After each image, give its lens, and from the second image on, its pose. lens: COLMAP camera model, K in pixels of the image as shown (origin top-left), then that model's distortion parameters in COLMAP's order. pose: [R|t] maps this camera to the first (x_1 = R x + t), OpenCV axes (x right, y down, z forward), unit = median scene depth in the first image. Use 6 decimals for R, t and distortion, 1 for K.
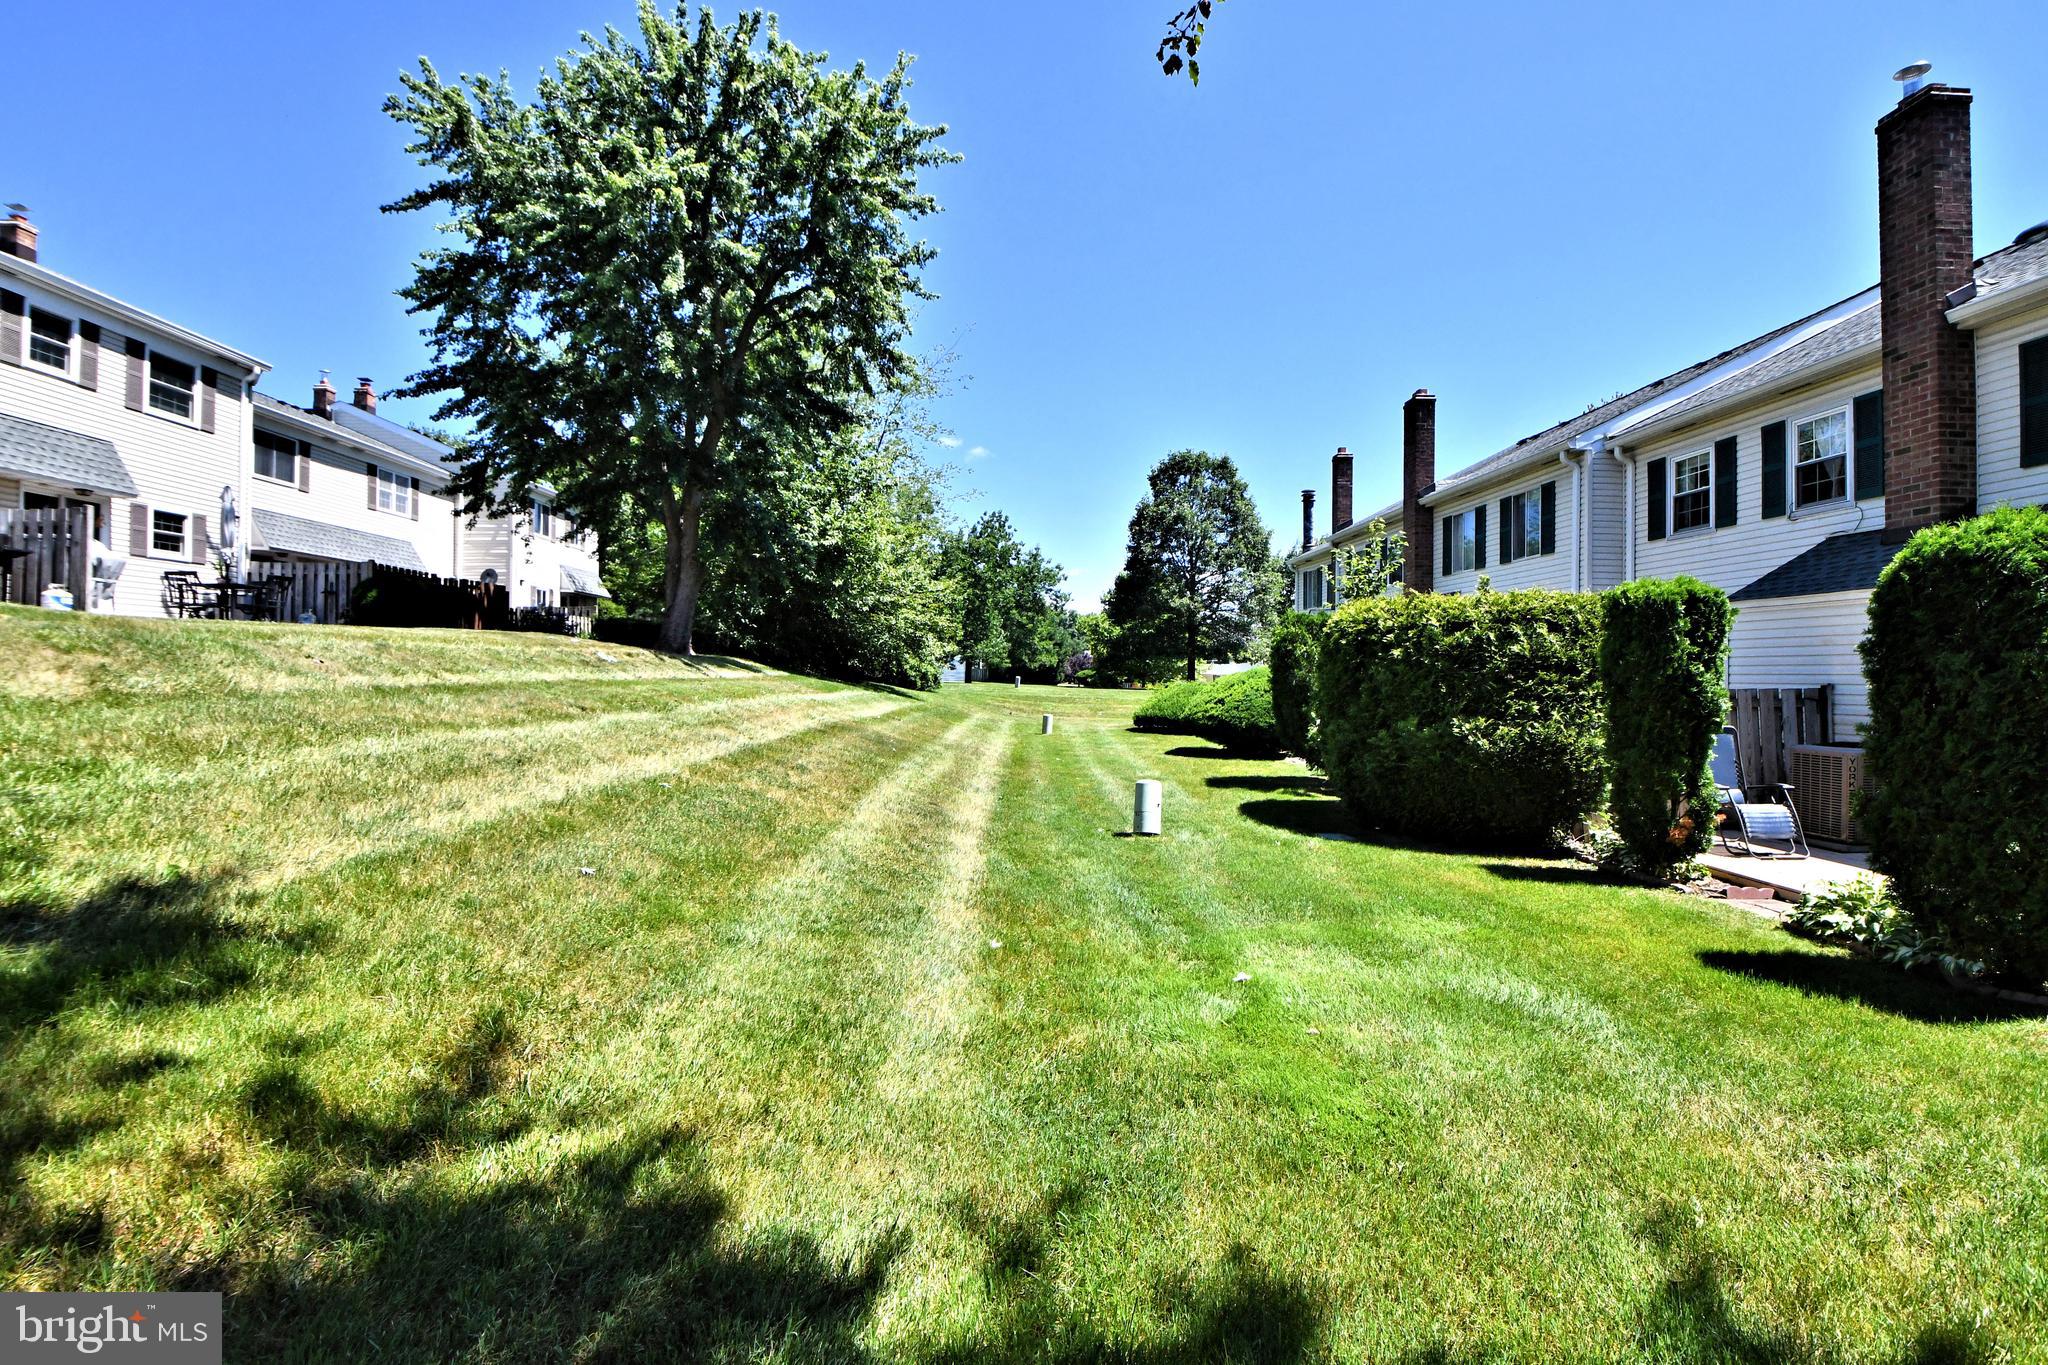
lens RADIAL K [[952.2, 0, 1021.1], [0, 952.2, 685.1], [0, 0, 1]] dist [-0.033020, -0.000367]
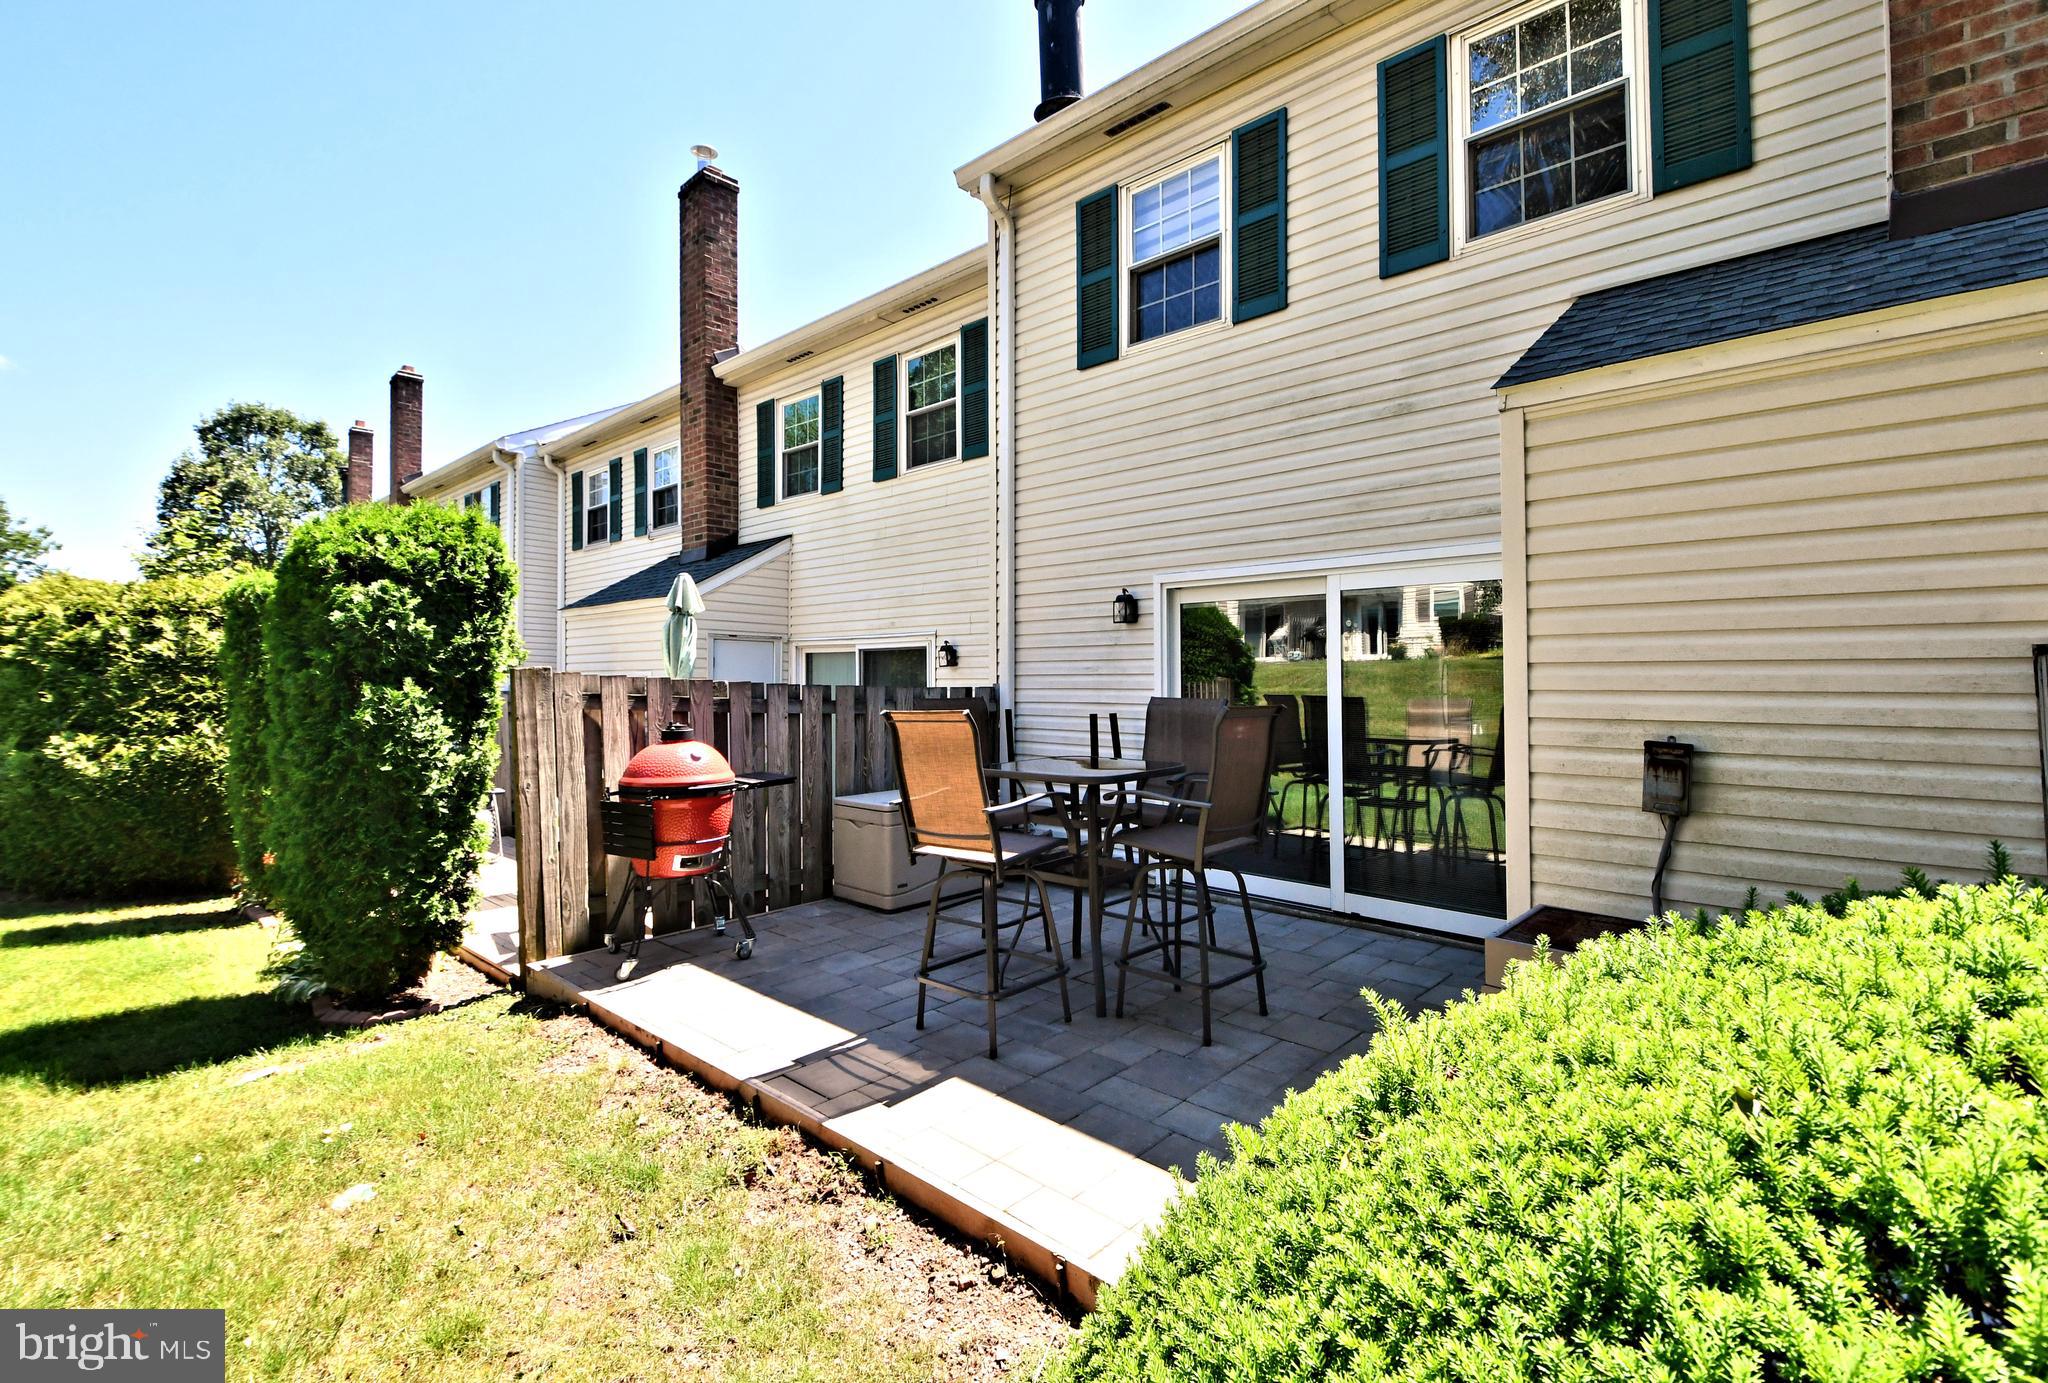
lens RADIAL K [[928.4, 0, 1028.3], [0, 928.4, 681.4], [0, 0, 1]] dist [-0.004823, -0.000324]
pose [[0.673968, -0.000065, 0.738760, 0.412525], [0.009088, 0.999925, -0.008203, 0.003685], [-0.738704, 0.012242, 0.673918, -0.082515]]
